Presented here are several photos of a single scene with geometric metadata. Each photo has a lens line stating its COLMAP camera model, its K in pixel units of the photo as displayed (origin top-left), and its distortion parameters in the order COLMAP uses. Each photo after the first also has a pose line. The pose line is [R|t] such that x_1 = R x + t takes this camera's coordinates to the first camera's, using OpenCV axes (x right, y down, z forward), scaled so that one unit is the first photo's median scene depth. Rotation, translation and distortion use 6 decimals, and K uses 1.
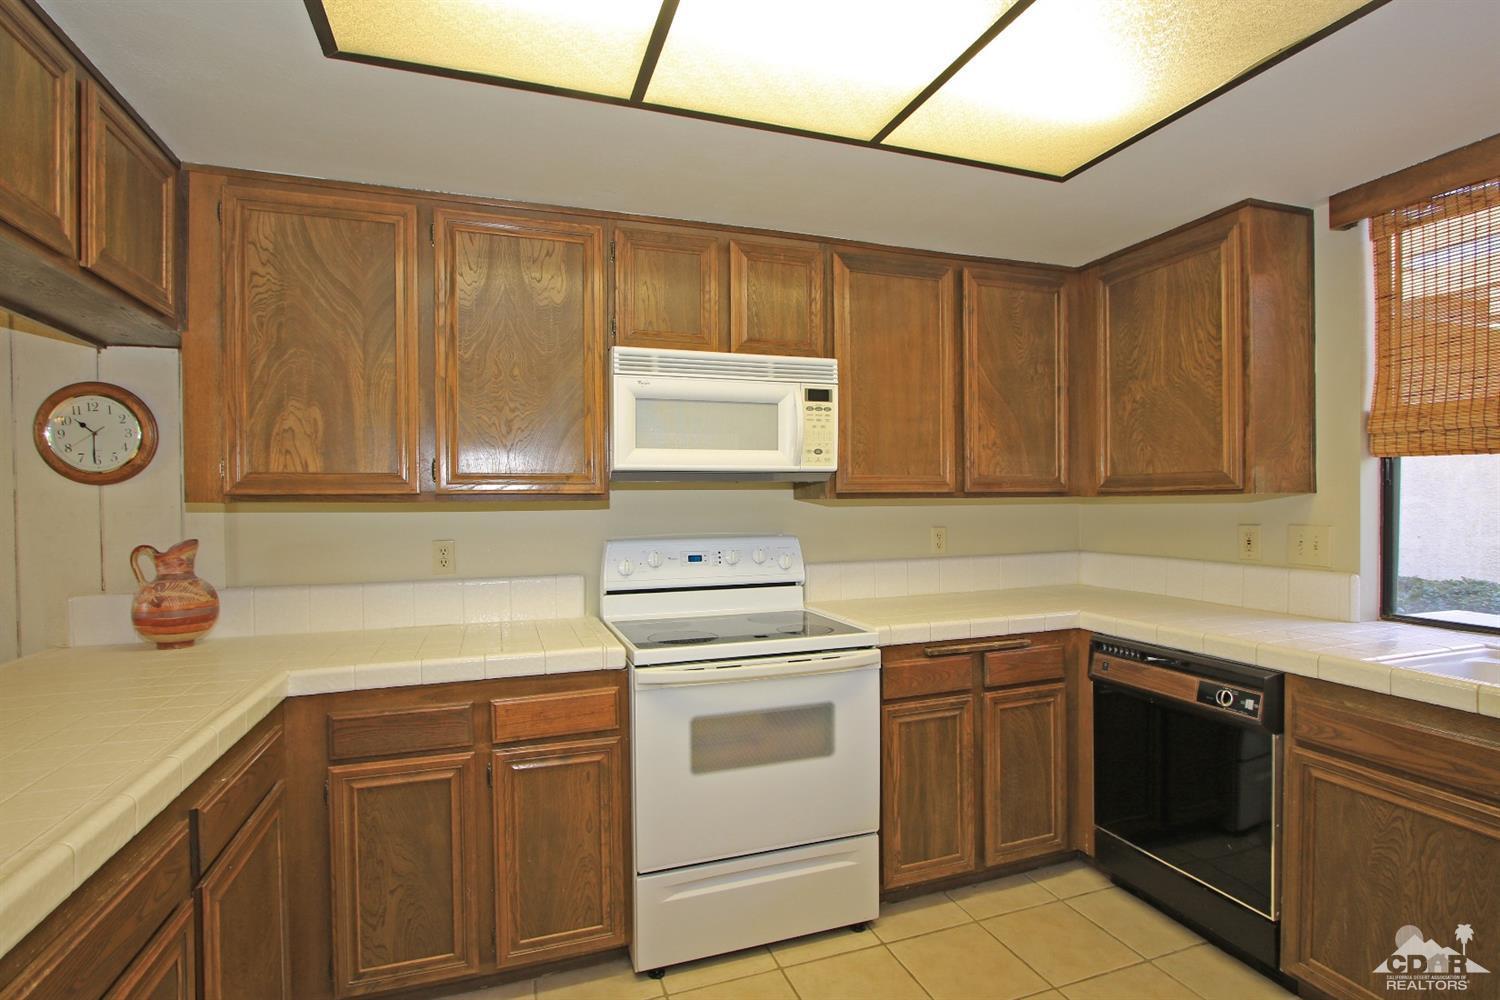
lens RADIAL K [[712.6, 0, 741.9], [0, 712.6, 510.1], [0, 0, 1]] dist [-0.025687, 0.007657]
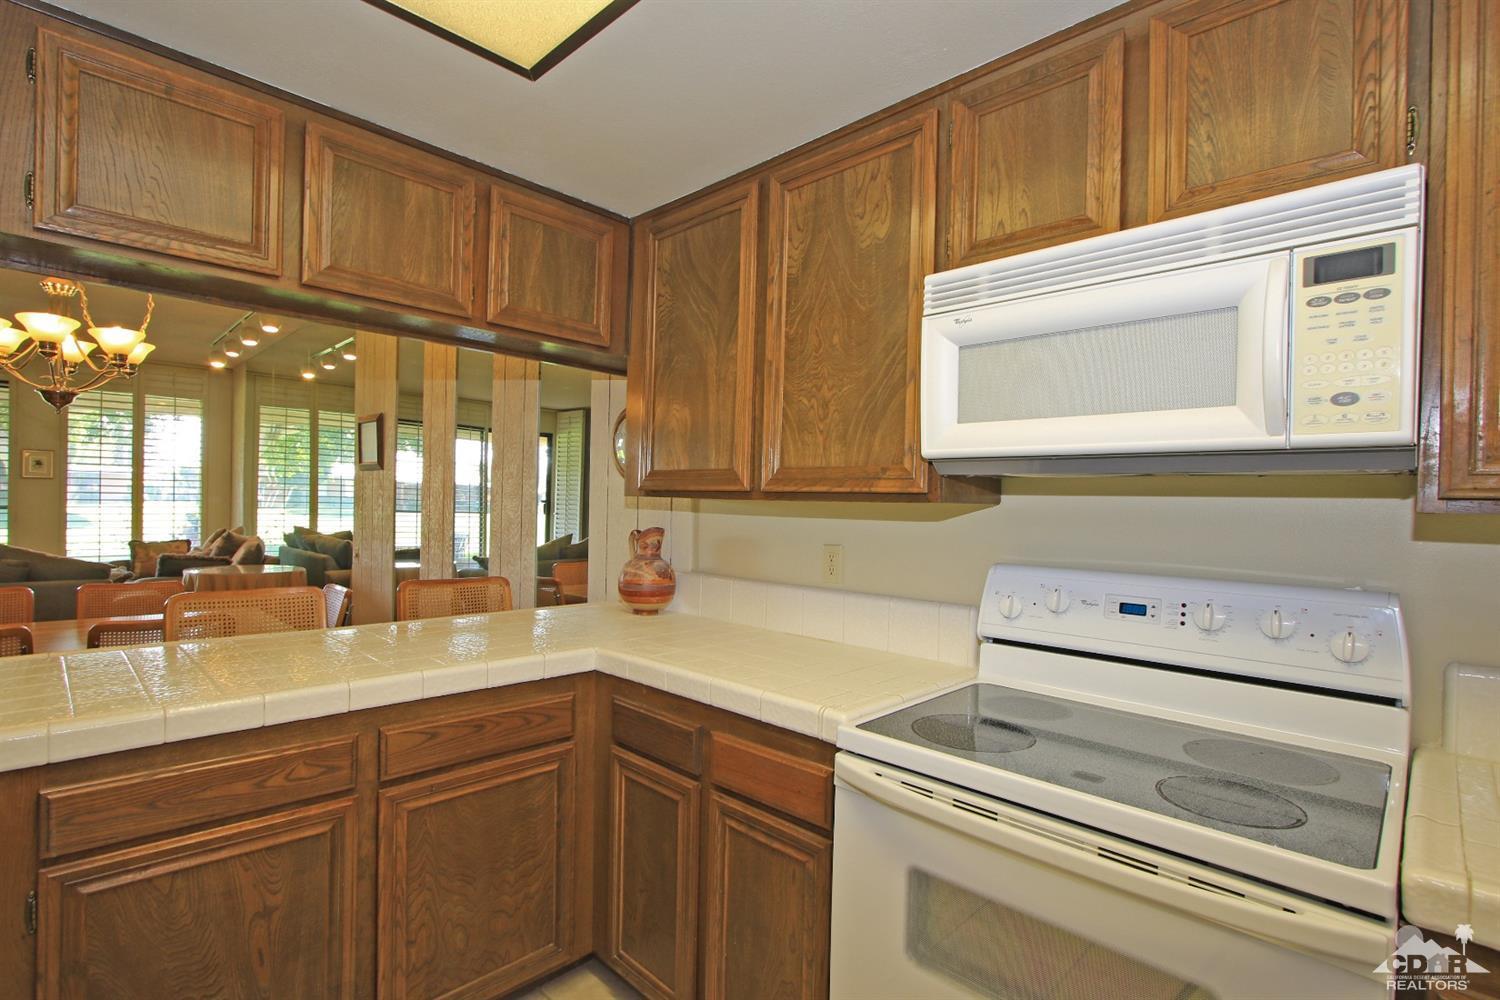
lens RADIAL K [[712.6, 0, 741.9], [0, 712.6, 510.1], [0, 0, 1]] dist [-0.025687, 0.007657]
pose [[0.446071, 0.028681, -0.894538, 0.354281], [-0.037856, 0.999197, 0.013159, -0.008729], [0.894197, 0.027994, 0.446798, 0.542332]]
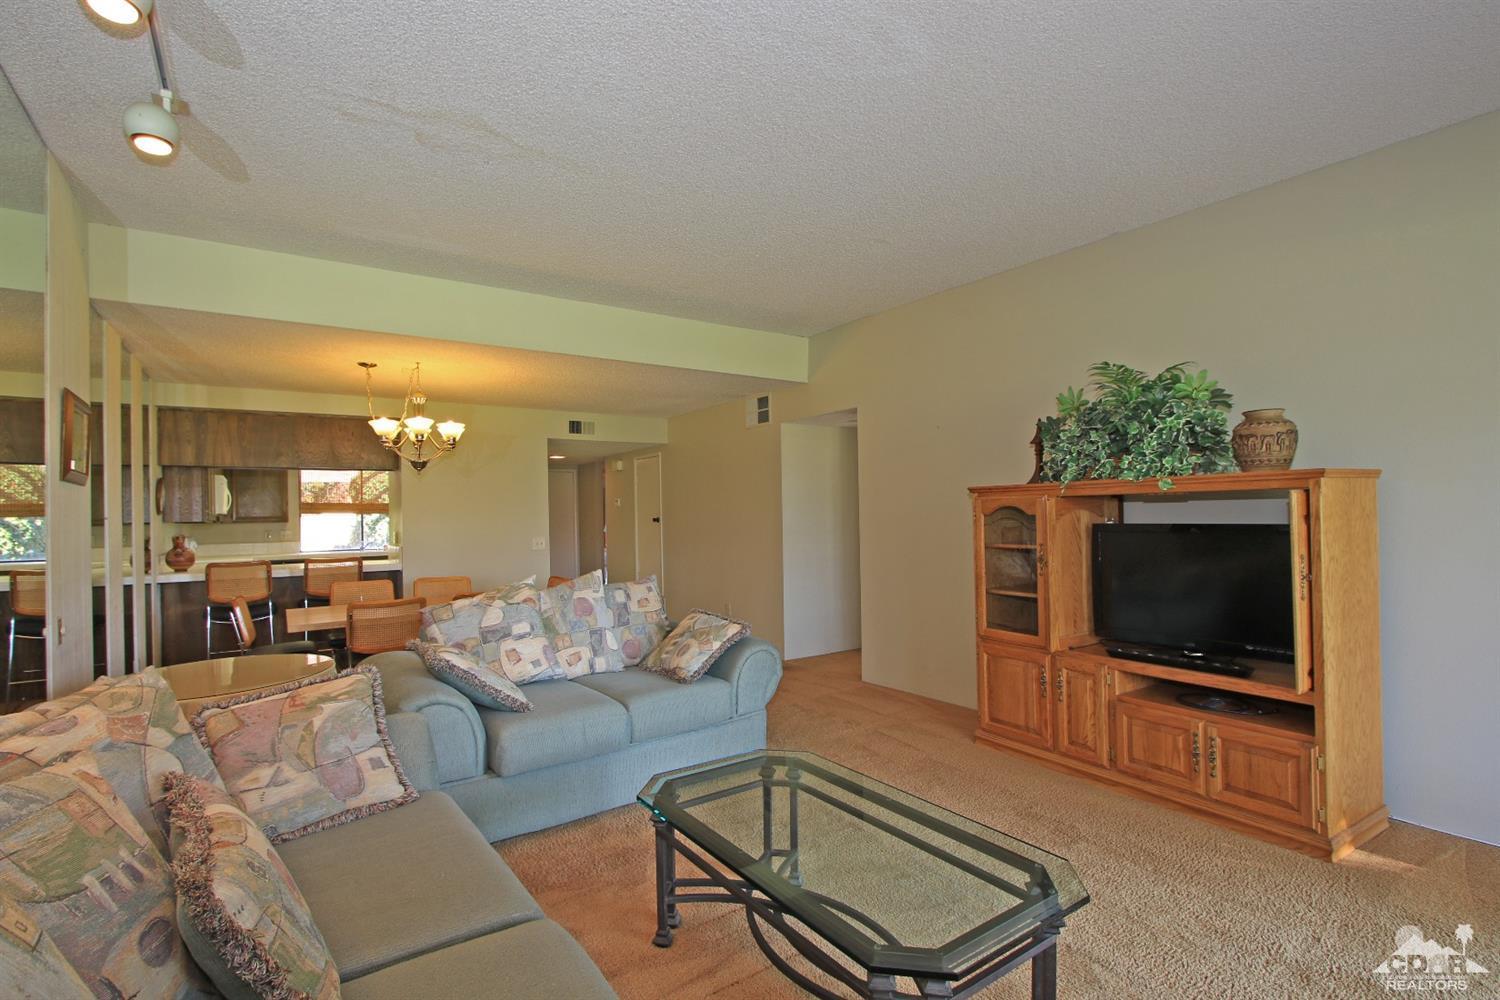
lens RADIAL K [[698.9, 0, 735.7], [0, 698.9, 513.7], [0, 0, 1]] dist [-0.026763, -0.000061]
pose [[-0.257775, 0.018383, 0.966030, -3.865227], [0.029892, 0.999492, -0.011044, 0.052995], [-0.965743, 0.026030, -0.258193, -0.471833]]
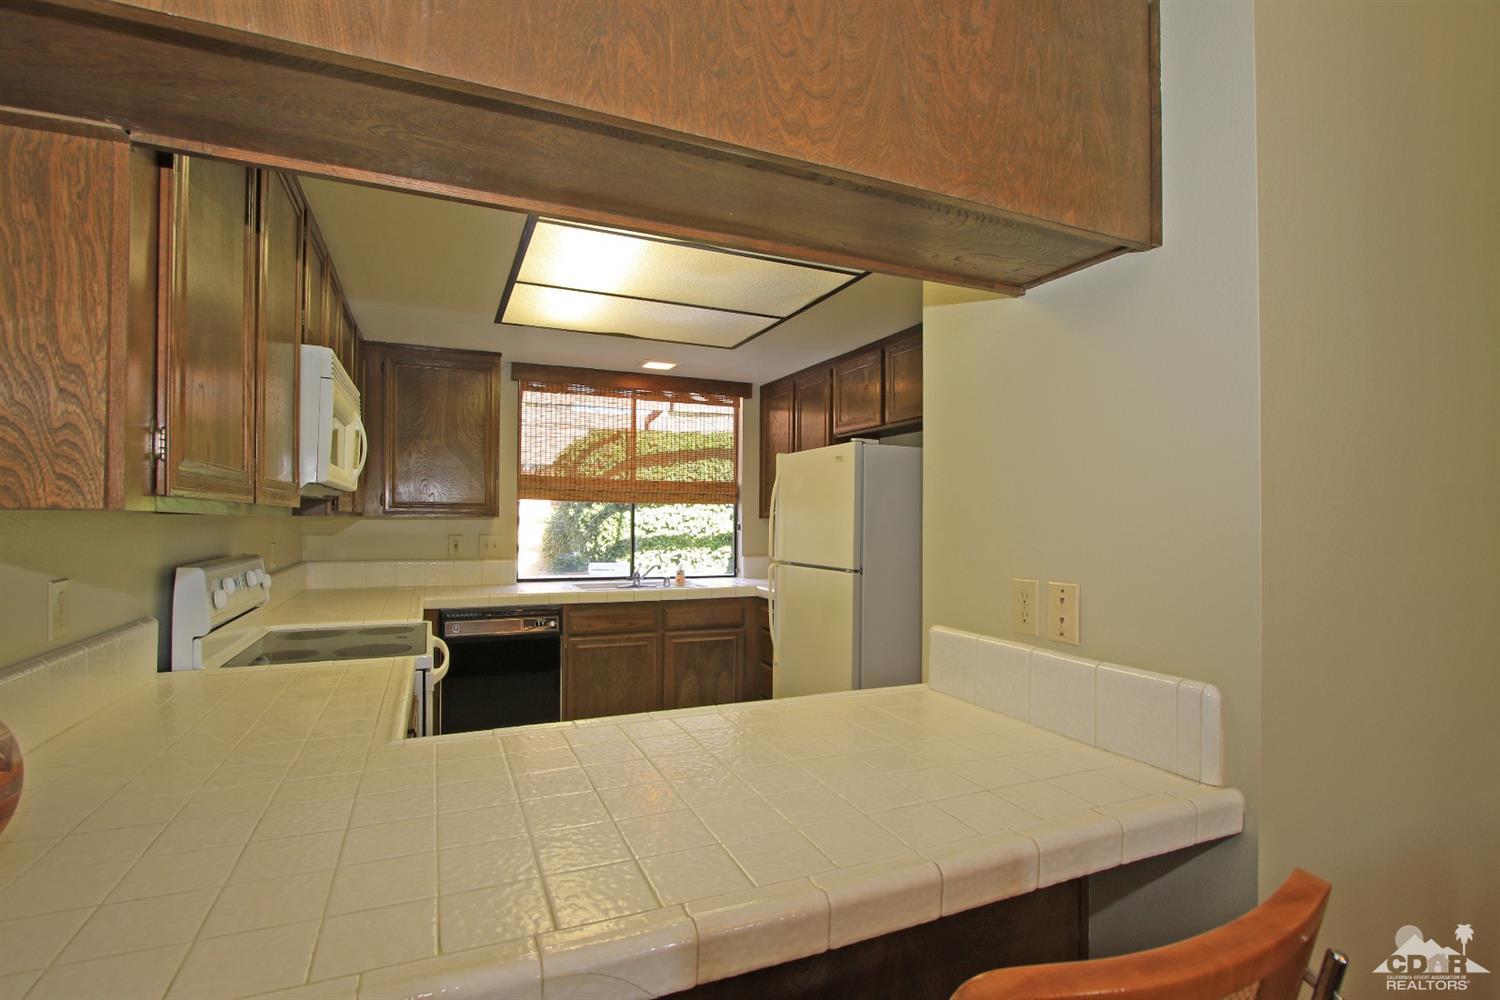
lens RADIAL K [[712.6, 0, 741.9], [0, 712.6, 510.1], [0, 0, 1]] dist [-0.025687, 0.007657]
pose [[-0.077394, 0.022579, 0.996745, -1.142063], [0.005935, 0.999736, -0.022186, 0.003069], [-0.996983, 0.004199, -0.077508, 0.535428]]
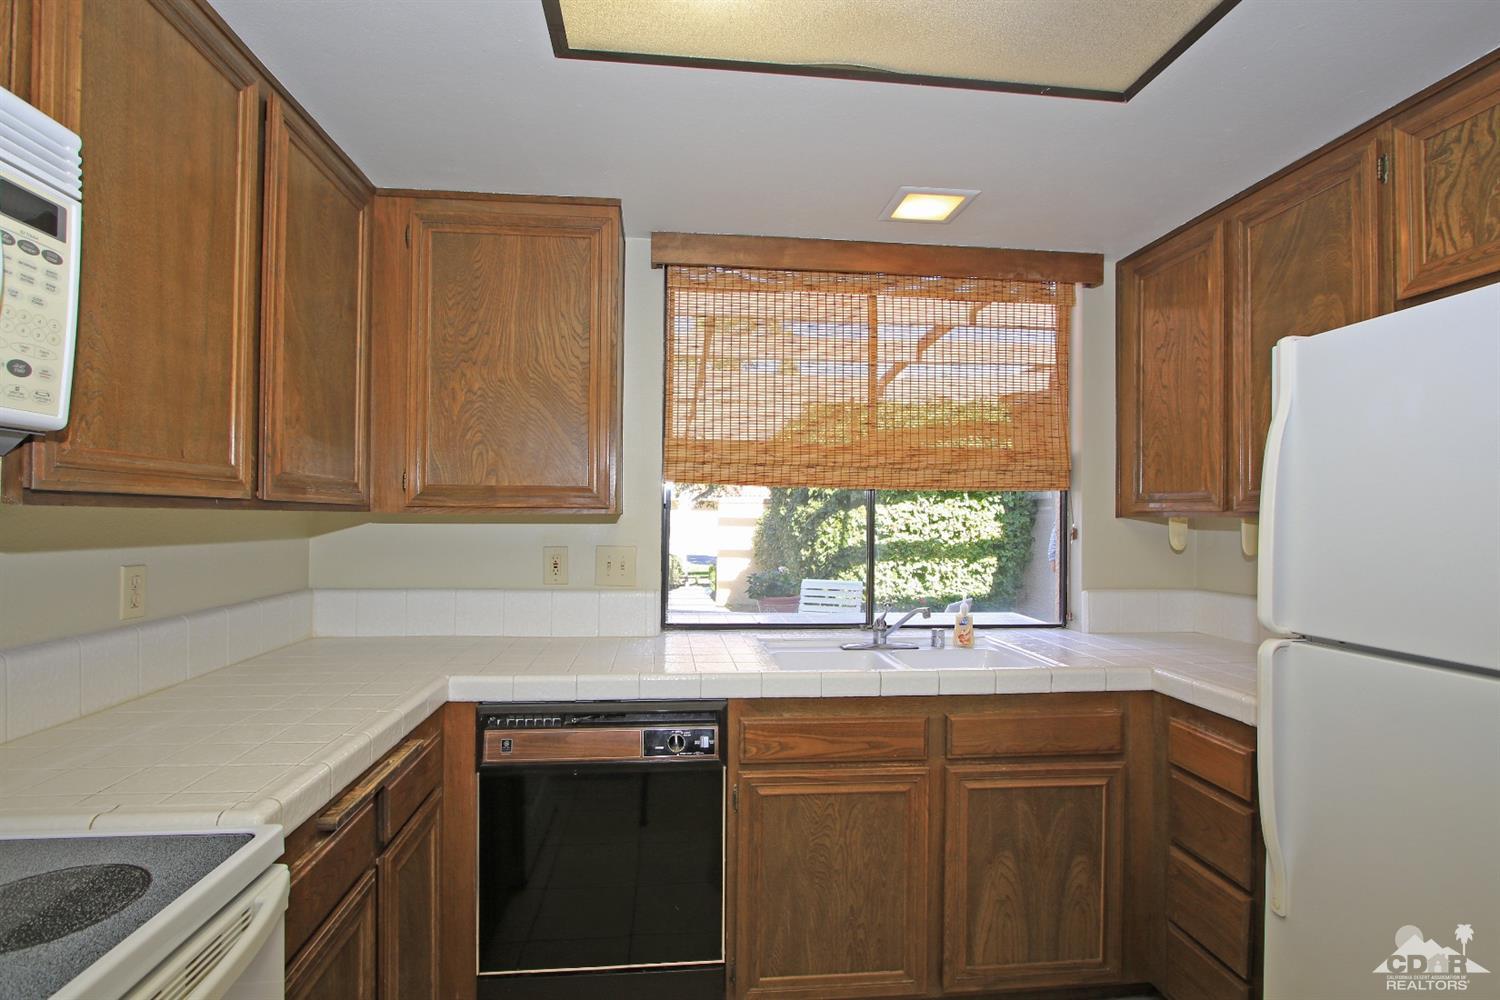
lens RADIAL K [[712.6, 0, 741.9], [0, 712.6, 510.1], [0, 0, 1]] dist [-0.025687, 0.007657]
pose [[0.229637, 0.023916, 0.972982, -0.156713], [0.001243, 0.999690, -0.024866, -0.004197], [-0.973275, 0.006920, 0.229536, 0.635030]]
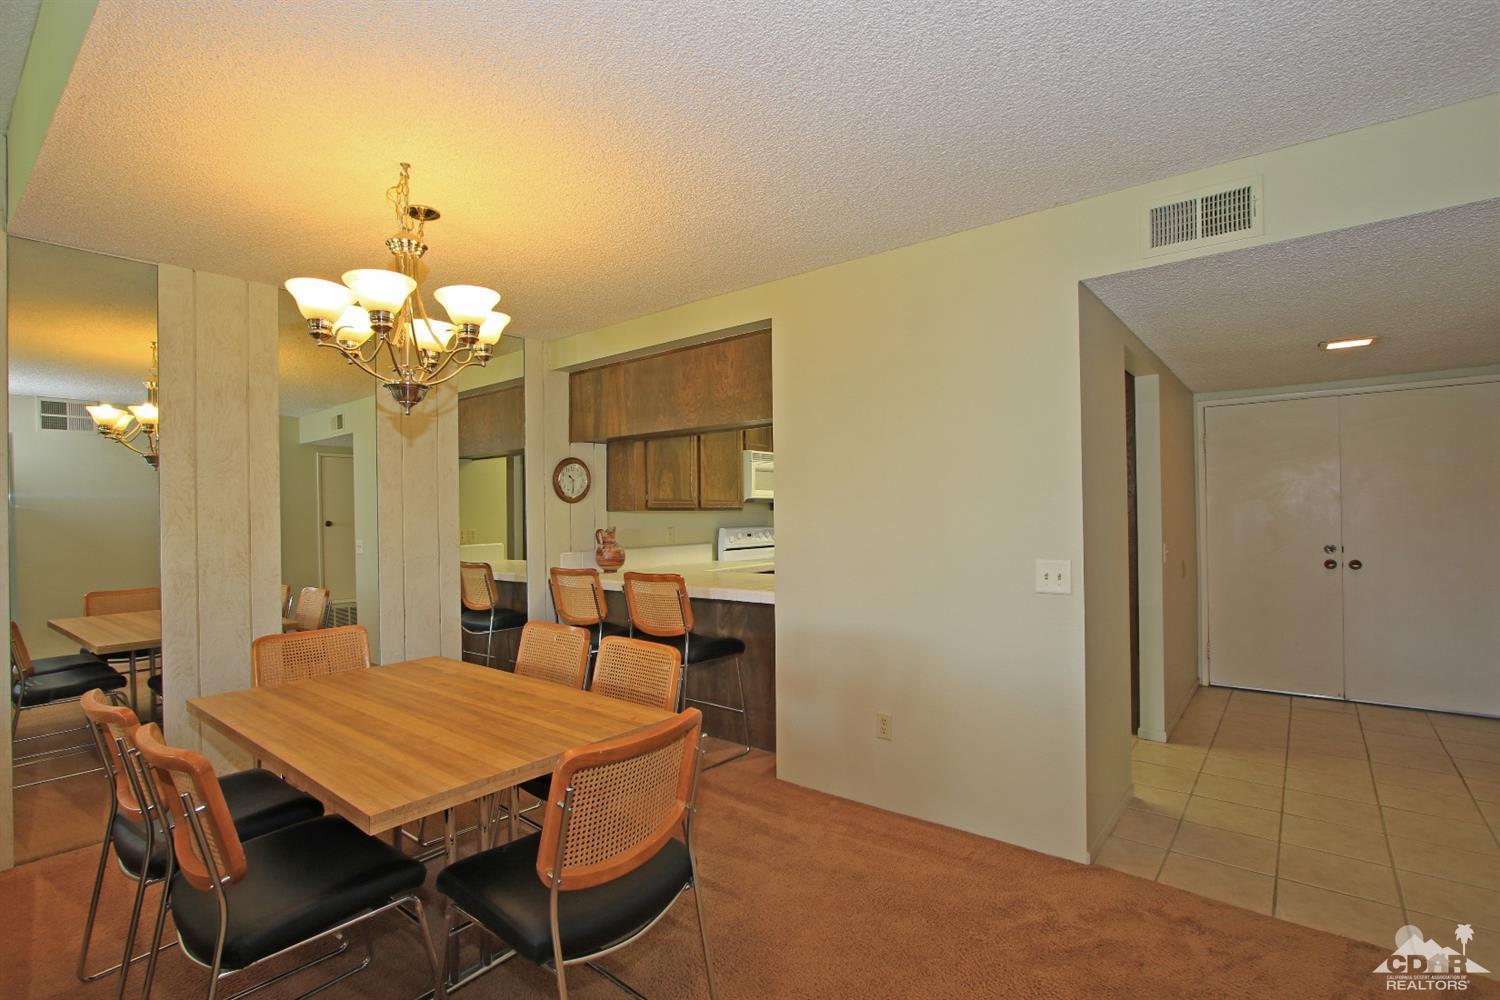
lens RADIAL K [[712.6, 0, 741.9], [0, 712.6, 510.1], [0, 0, 1]] dist [-0.025687, 0.007657]
pose [[0.847553, 0.000933, 0.530709, -1.574838], [0.010116, 0.999788, -0.017913, 0.032249], [-0.530614, 0.020551, 0.847365, -1.162724]]
